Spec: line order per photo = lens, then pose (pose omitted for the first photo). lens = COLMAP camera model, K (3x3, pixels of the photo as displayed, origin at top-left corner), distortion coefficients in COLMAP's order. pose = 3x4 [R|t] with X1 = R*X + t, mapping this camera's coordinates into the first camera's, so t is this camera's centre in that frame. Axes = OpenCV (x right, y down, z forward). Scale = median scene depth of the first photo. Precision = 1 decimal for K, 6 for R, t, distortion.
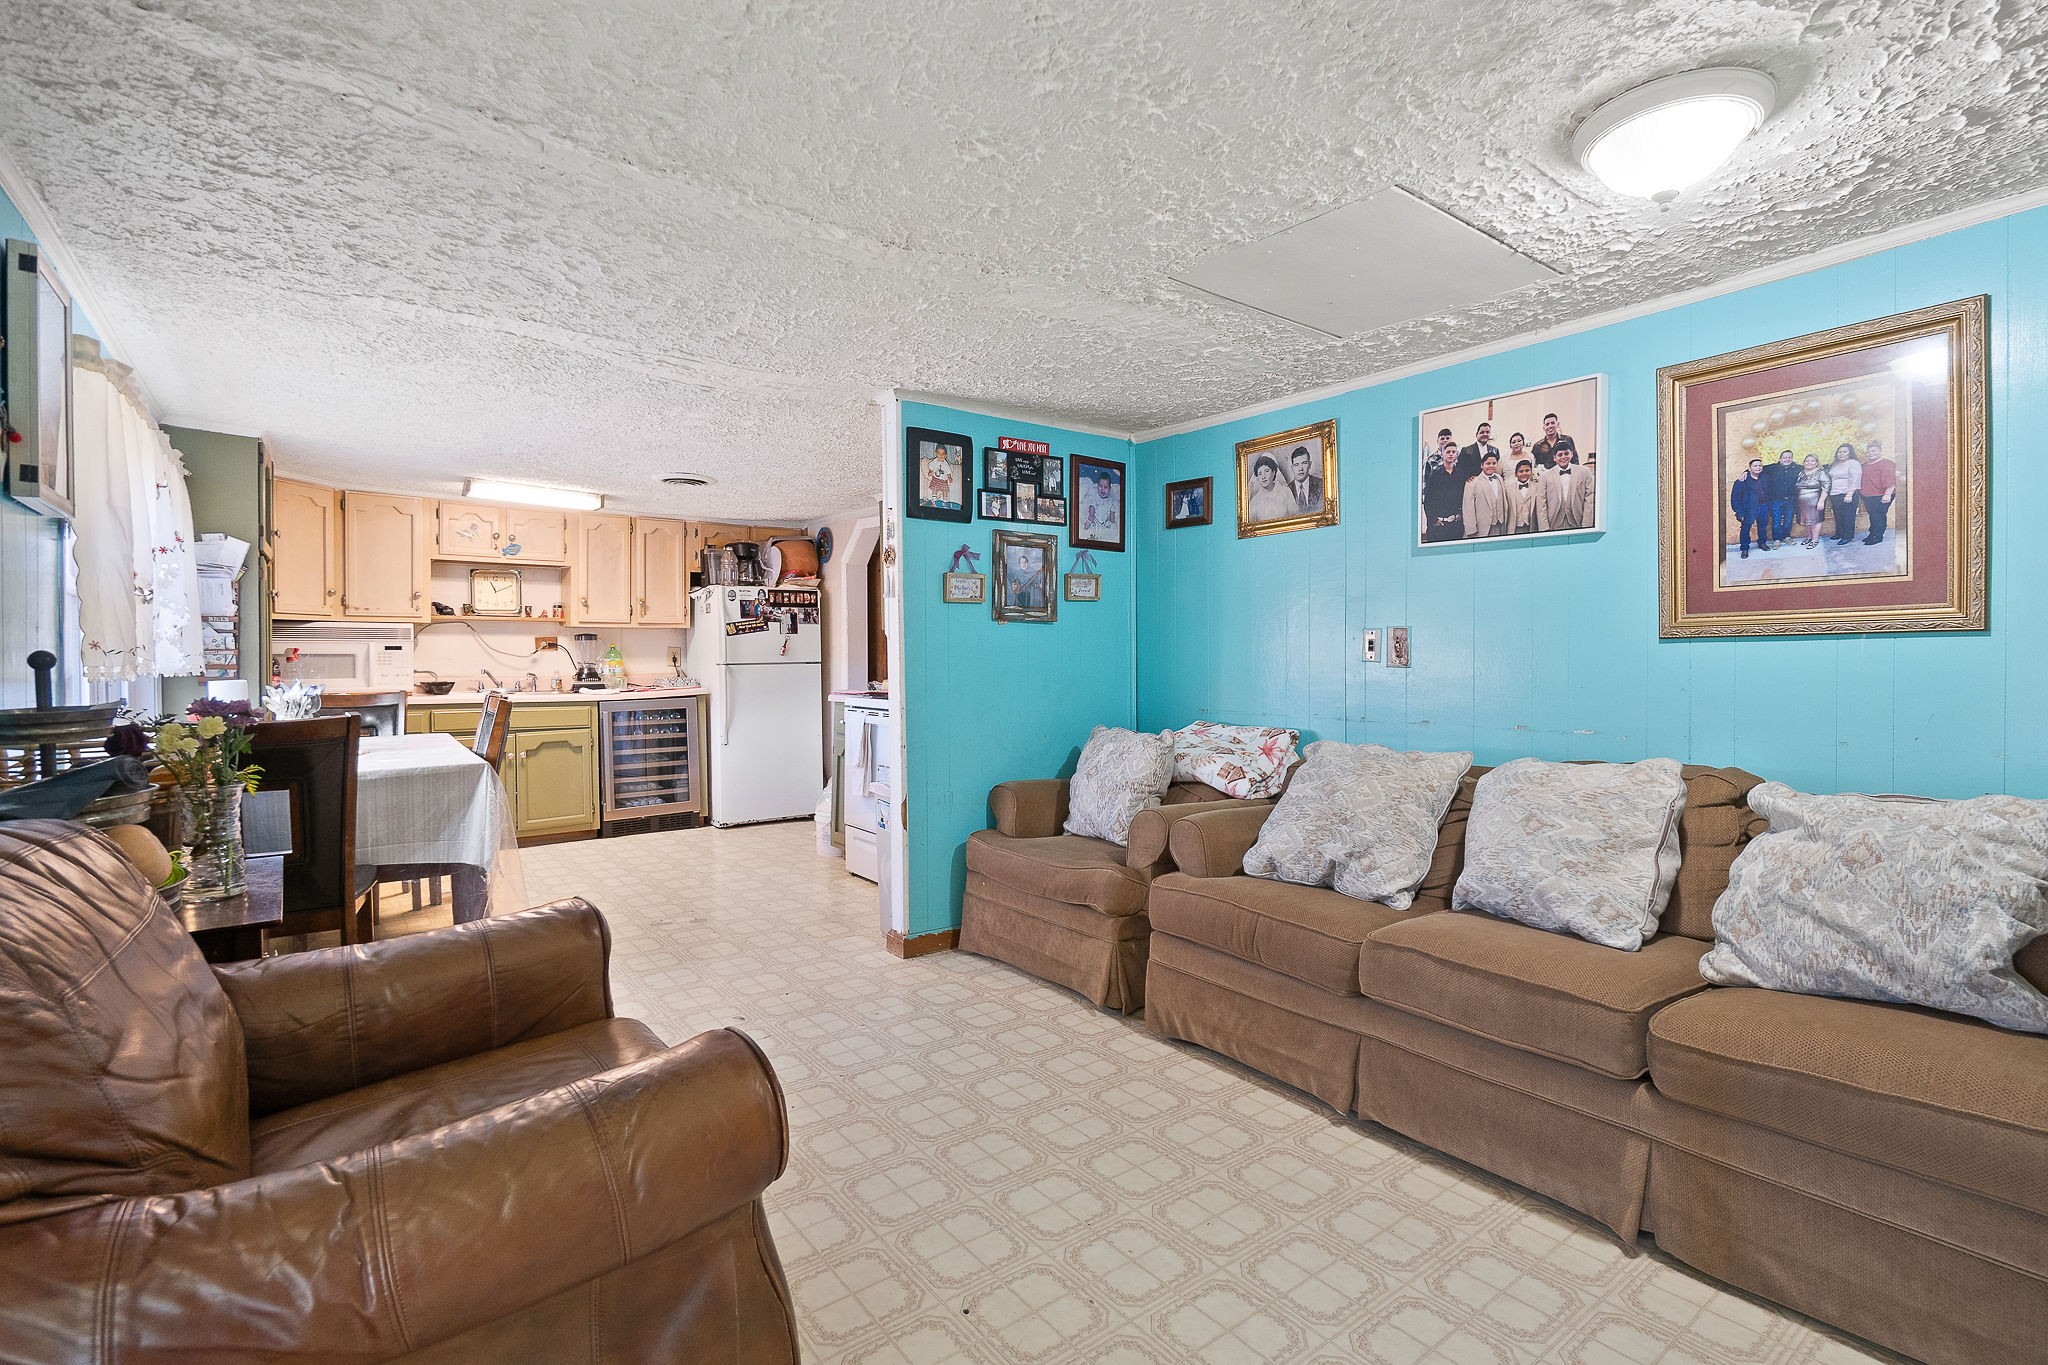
lens RADIAL K [[951.4, 0, 1016.8], [0, 951.4, 683.6], [0, 0, 1]] dist [-0.004398, -0.001130]
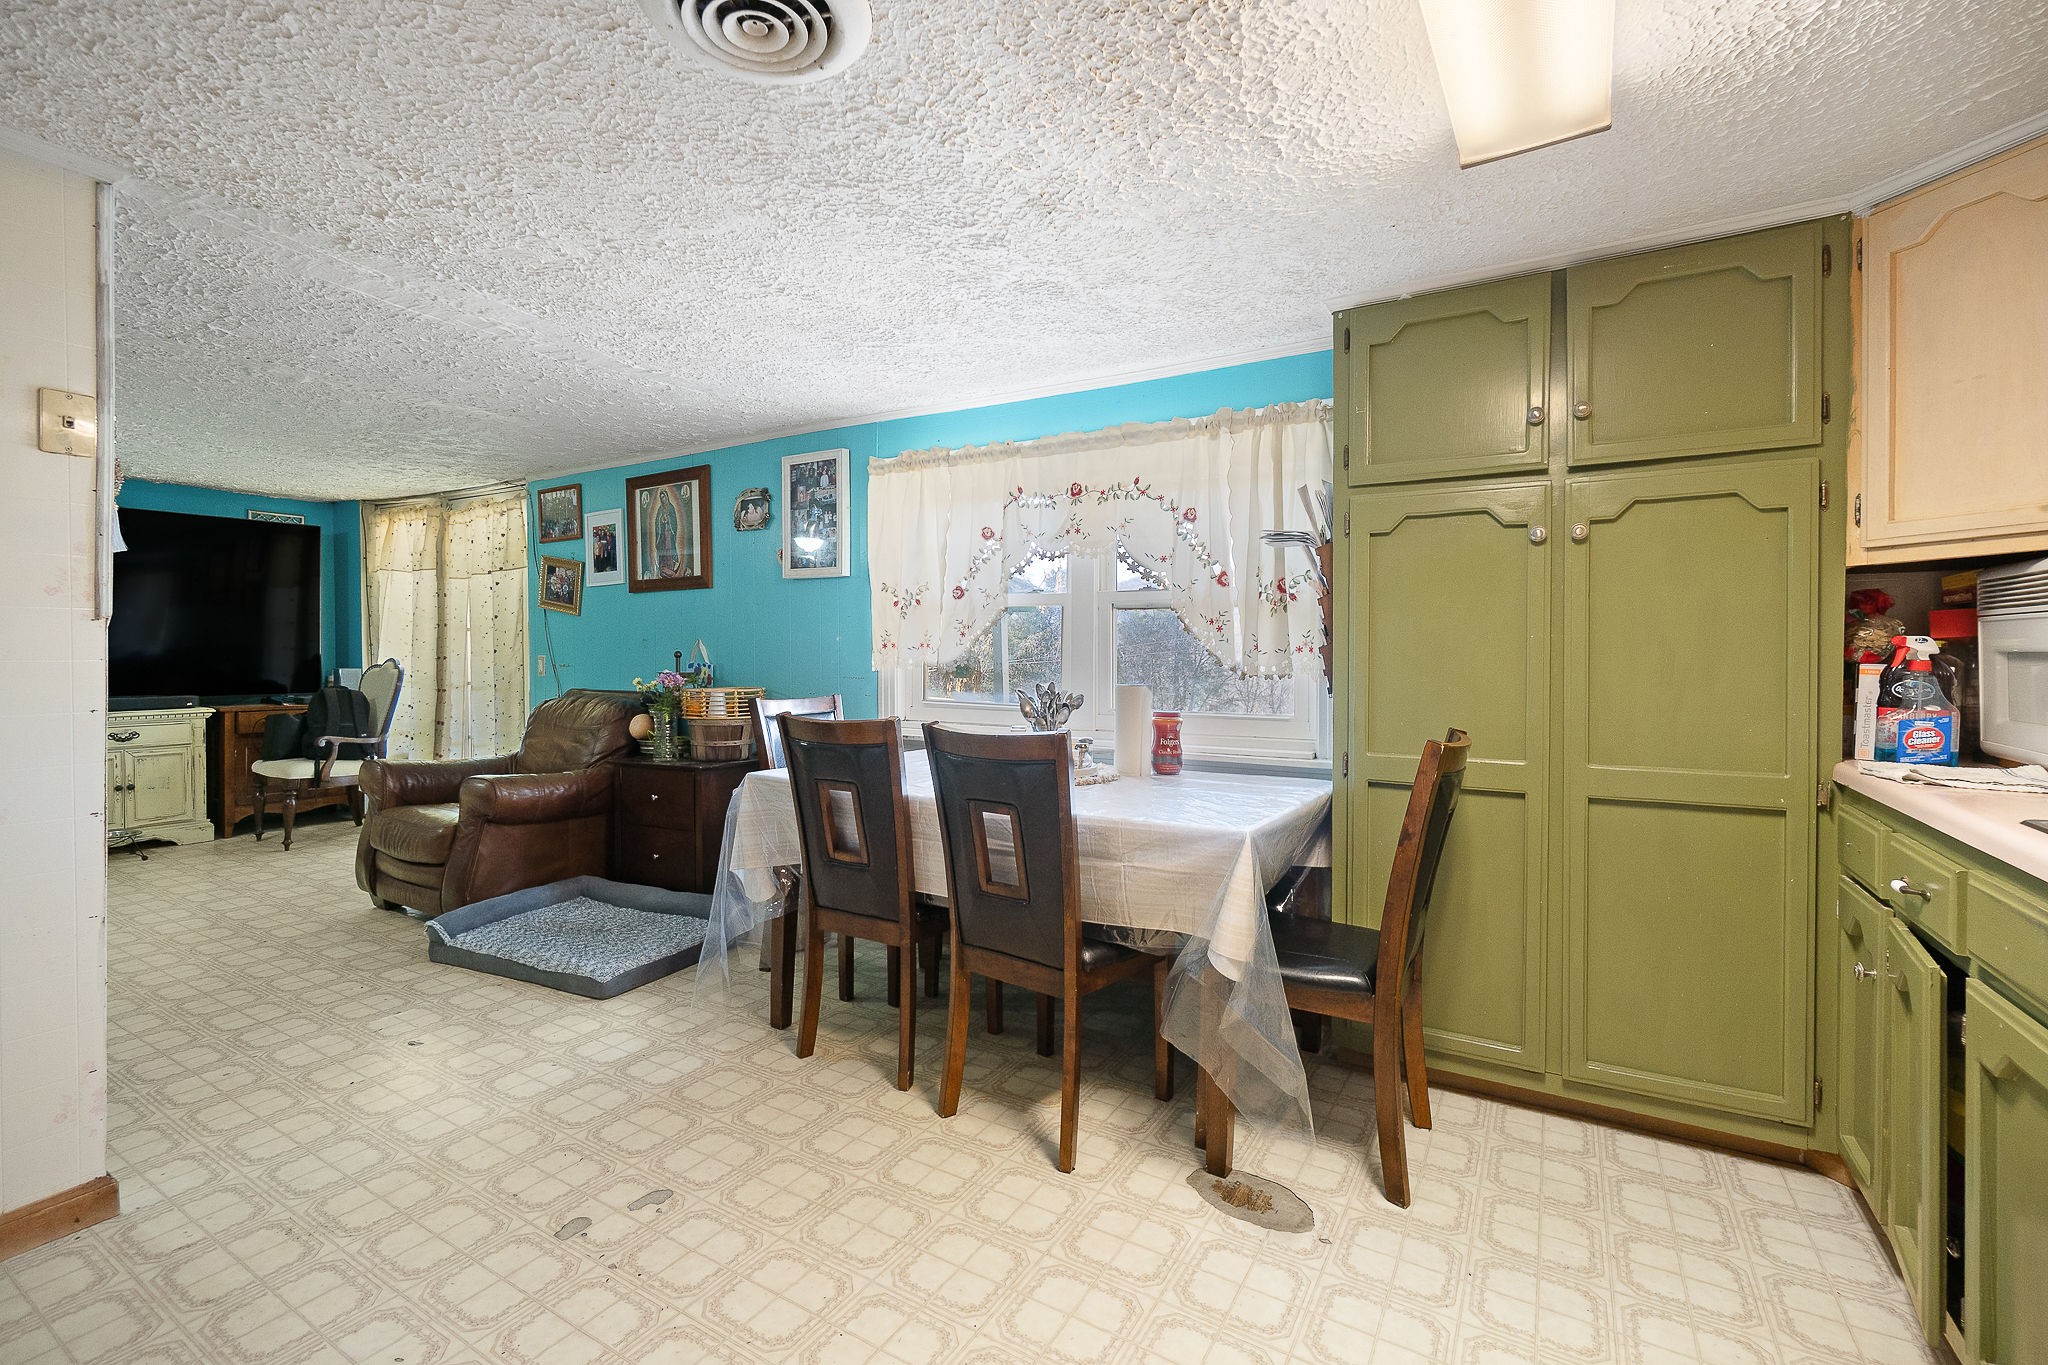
lens RADIAL K [[889.7, 0, 1009.9], [0, 889.7, 663.8], [0, 0, 1]] dist [-0.000878, 0.000050]
pose [[-0.927874, 0.003619, -0.372877, -0.410240], [-0.012424, 0.999098, 0.040613, -0.049744], [0.372688, 0.042317, -0.926991, 1.612749]]
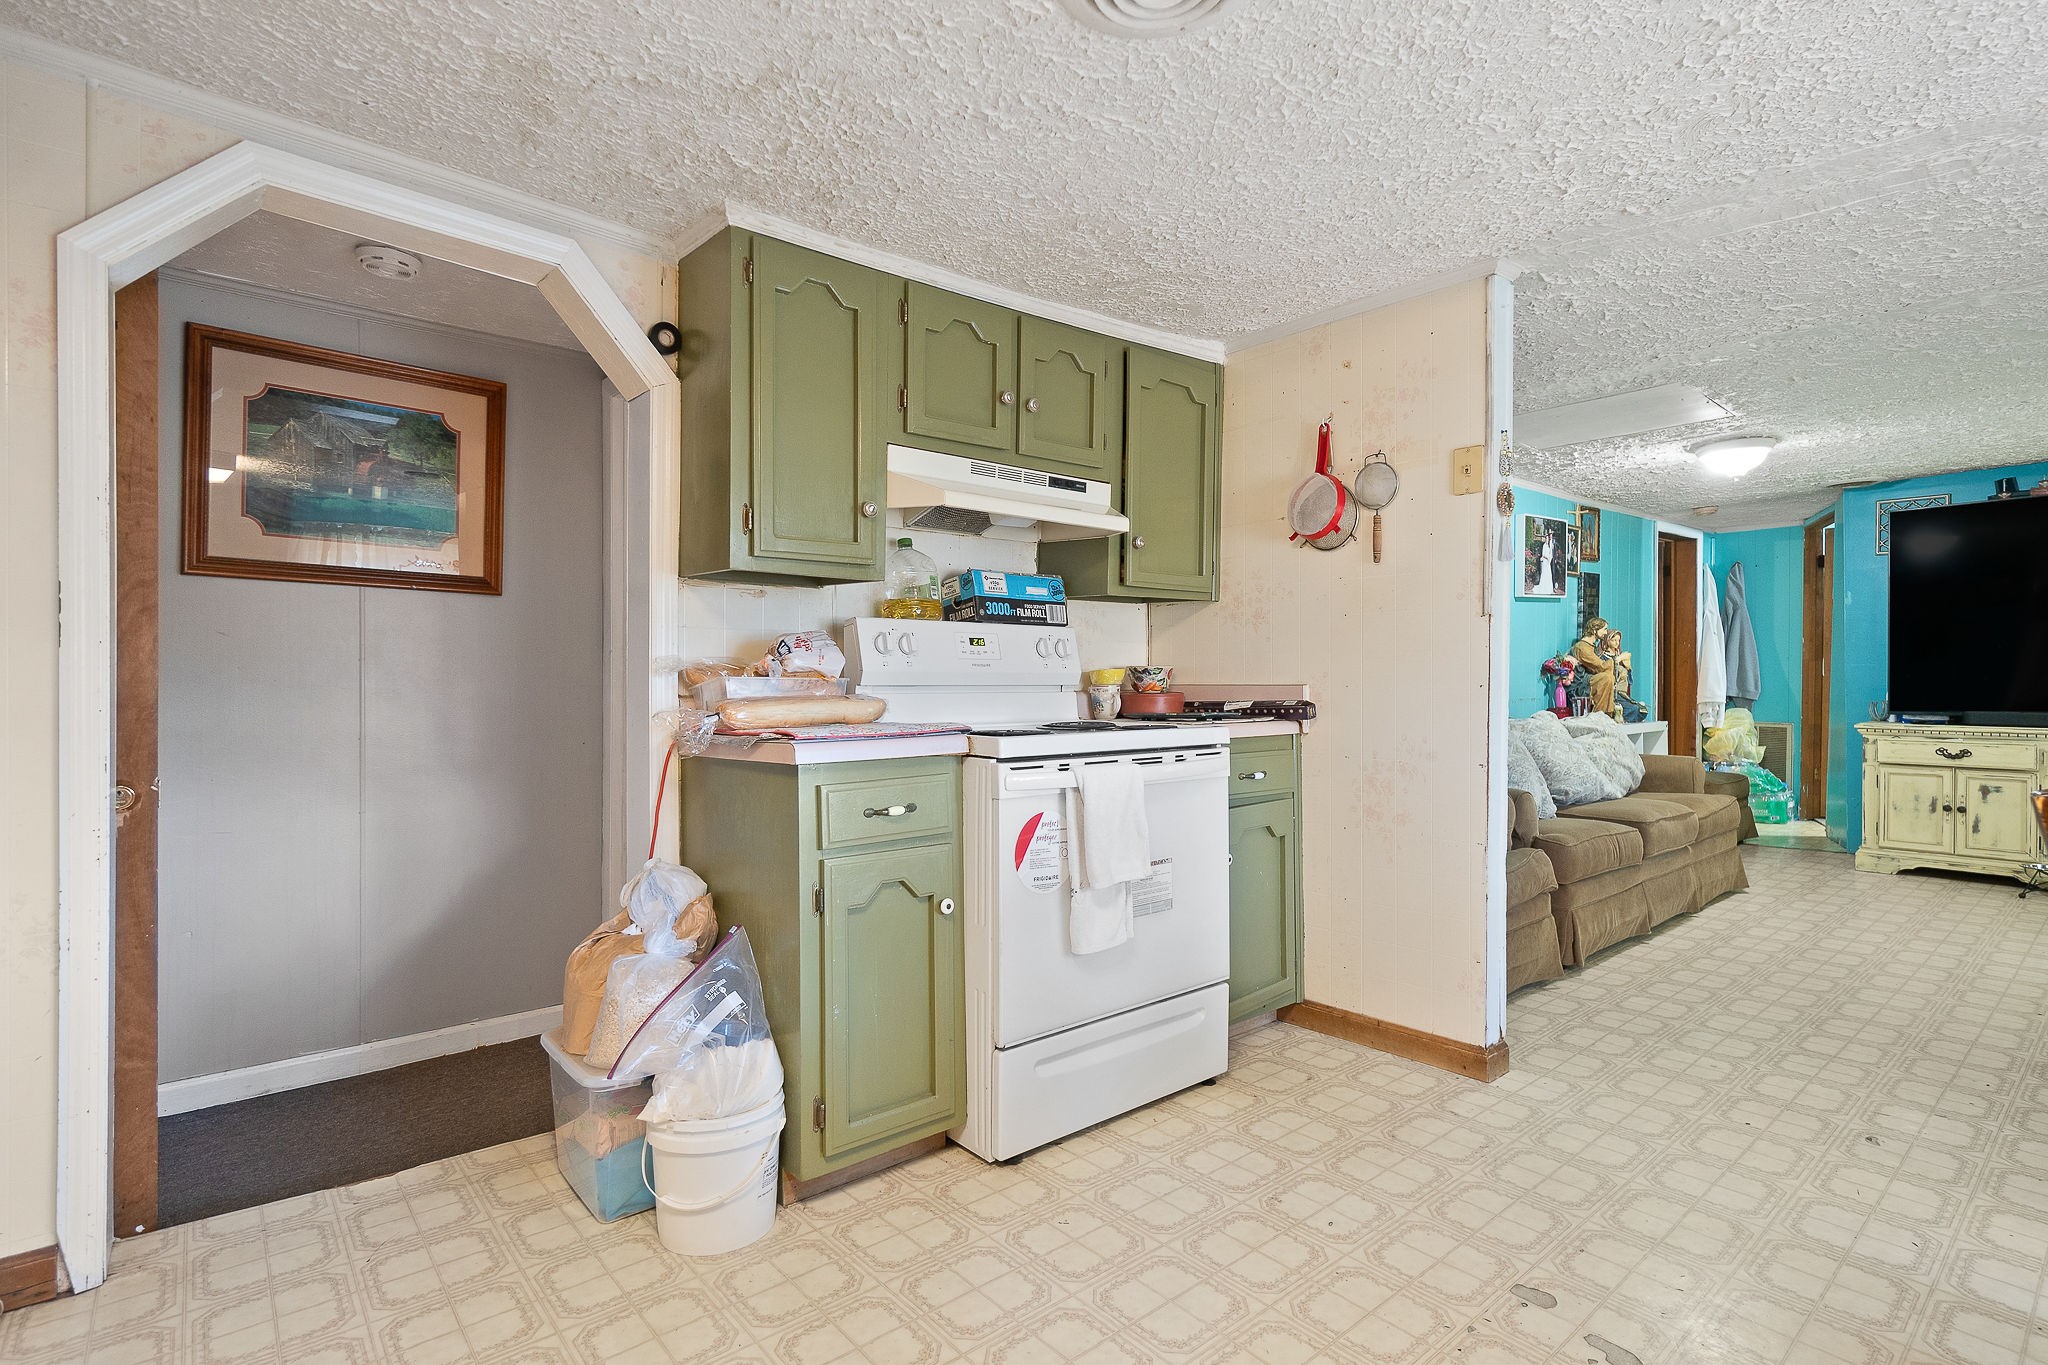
lens RADIAL K [[993.8, 0, 1022.0], [0, 993.8, 683.0], [0, 0, 1]] dist [0.004993, -0.000281]
pose [[-0.051273, -0.002903, 0.998680, -0.817672], [0.028460, 0.999585, 0.004367, -0.011903], [-0.998279, 0.028646, -0.051169, 1.338897]]
